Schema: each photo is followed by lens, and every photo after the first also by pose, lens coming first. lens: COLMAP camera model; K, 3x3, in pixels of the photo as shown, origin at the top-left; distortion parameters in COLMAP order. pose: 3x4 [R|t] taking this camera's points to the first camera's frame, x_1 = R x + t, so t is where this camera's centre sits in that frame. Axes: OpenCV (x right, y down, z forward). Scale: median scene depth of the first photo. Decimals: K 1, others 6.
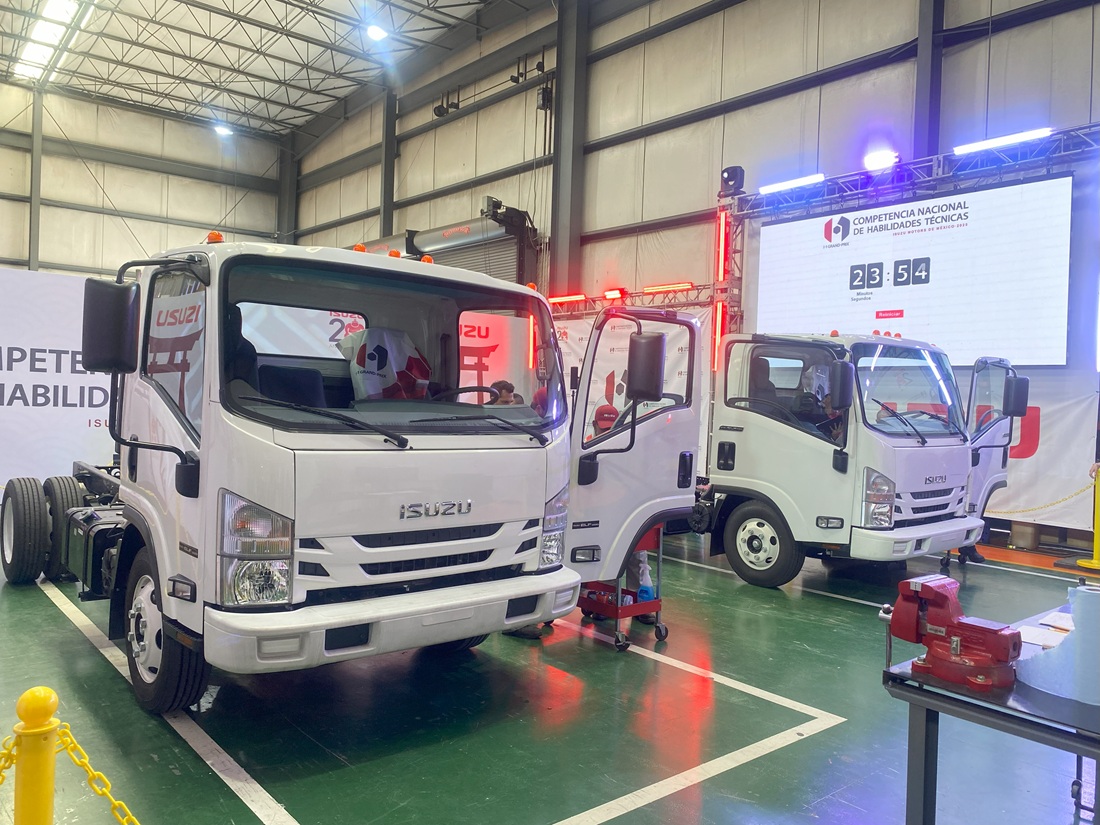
lens RADIAL K [[823.5, 0, 550.0], [0, 823.5, 412.5], [0, 0, 1]] dist [0.004090, -0.000069]
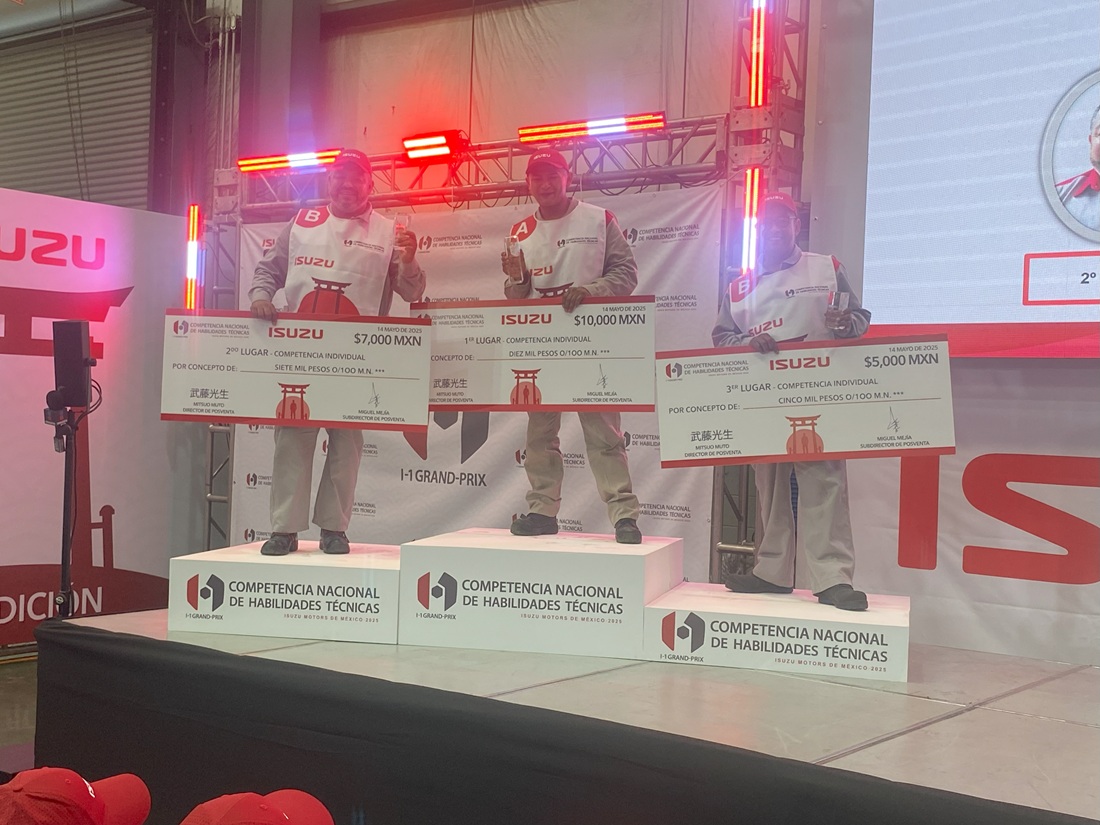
lens RADIAL K [[1425.8, 0, 591.1], [0, 1425.8, 434.1], [0, 0, 1]] dist [0.175525, -0.577107]
pose [[0.971413, -0.006434, 0.237310, -0.002222], [0.005376, 0.999973, 0.005106, -0.017902], [-0.237336, -0.003684, 0.971421, 0.300848]]
